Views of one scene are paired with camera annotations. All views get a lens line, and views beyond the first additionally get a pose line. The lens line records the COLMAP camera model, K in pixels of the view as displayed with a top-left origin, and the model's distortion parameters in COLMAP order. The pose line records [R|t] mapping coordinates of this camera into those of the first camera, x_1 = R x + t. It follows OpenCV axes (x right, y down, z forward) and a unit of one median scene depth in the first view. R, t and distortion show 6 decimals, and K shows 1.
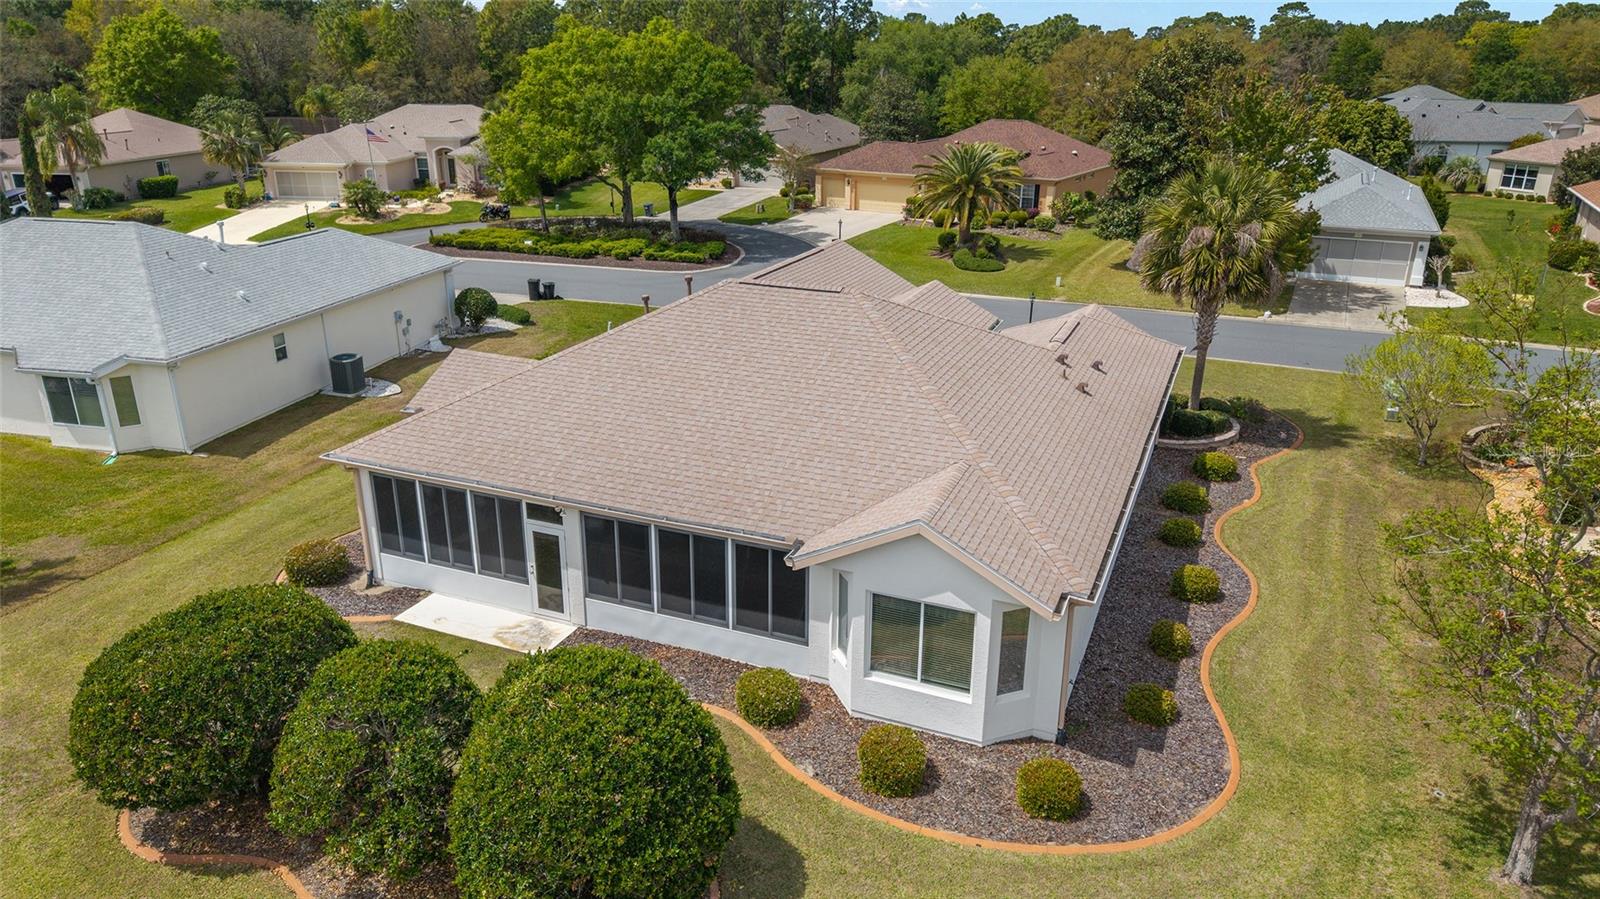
lens RADIAL K [[1069.4, 0, 800.0], [0, 1069.4, 449.5], [0, 0, 1]] dist [0.048668, -0.056578]
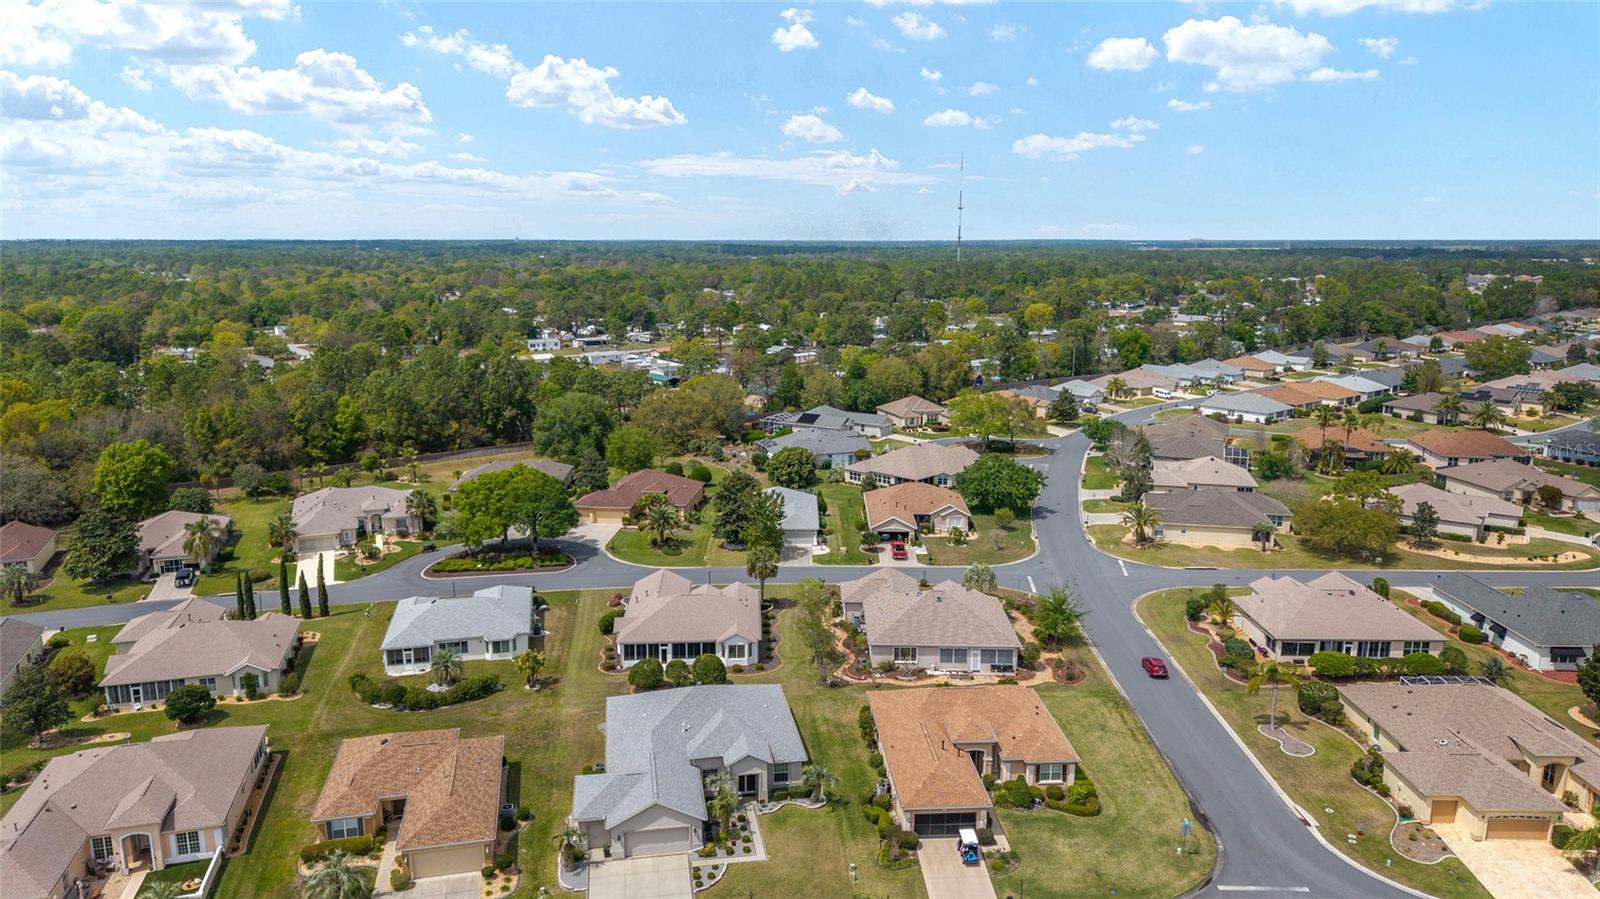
lens RADIAL K [[1059.0, 0, 800.0], [0, 1059.0, 449.5], [0, 0, 1]] dist [0.093783, -0.130291]
pose [[0.899097, -0.090010, 0.428395, -1.284191], [0.155736, 0.980376, -0.120866, -0.108136], [-0.409109, 0.175387, 0.895471, -3.016382]]
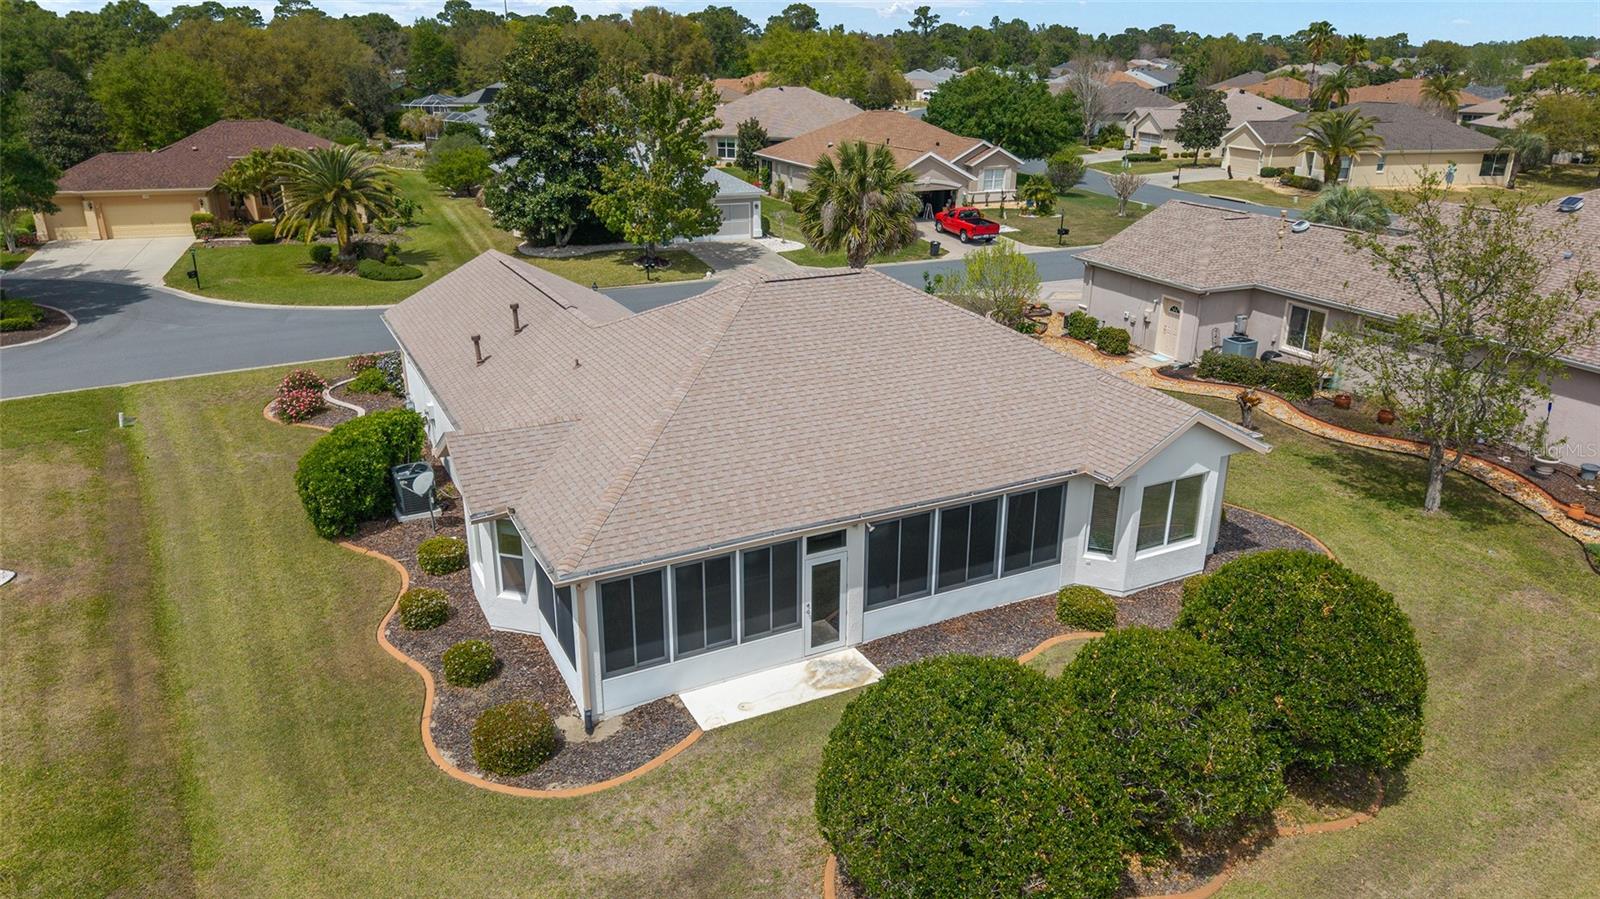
lens RADIAL K [[1069.4, 0, 800.0], [0, 1069.4, 449.5], [0, 0, 1]] dist [0.048668, -0.056578]
pose [[0.641002, -0.268840, 0.718917, -0.618795], [0.264169, 0.956701, 0.122221, -0.094717], [-0.720646, 0.111572, 0.684267, 0.251294]]
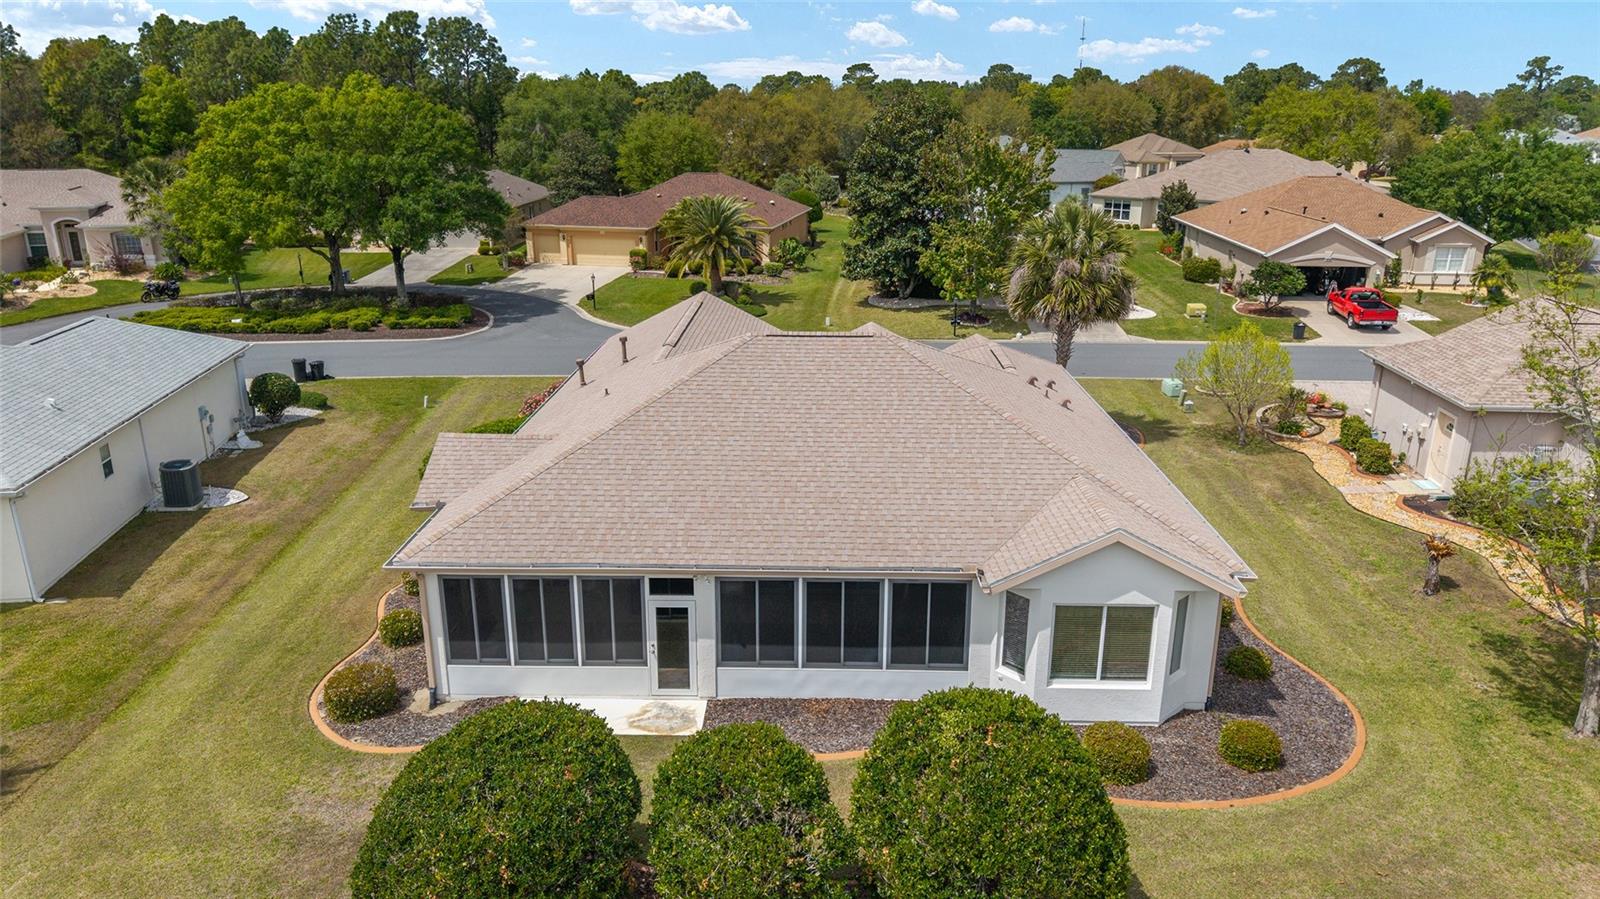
lens RADIAL K [[1072.0, 0, 800.0], [0, 1072.0, 449.5], [0, 0, 1]] dist [0.029612, -0.023630]
pose [[0.929850, -0.114378, 0.349709, -0.309225], [0.130131, 0.991257, -0.021800, -0.017857], [-0.344158, 0.065779, 0.936605, 0.038740]]
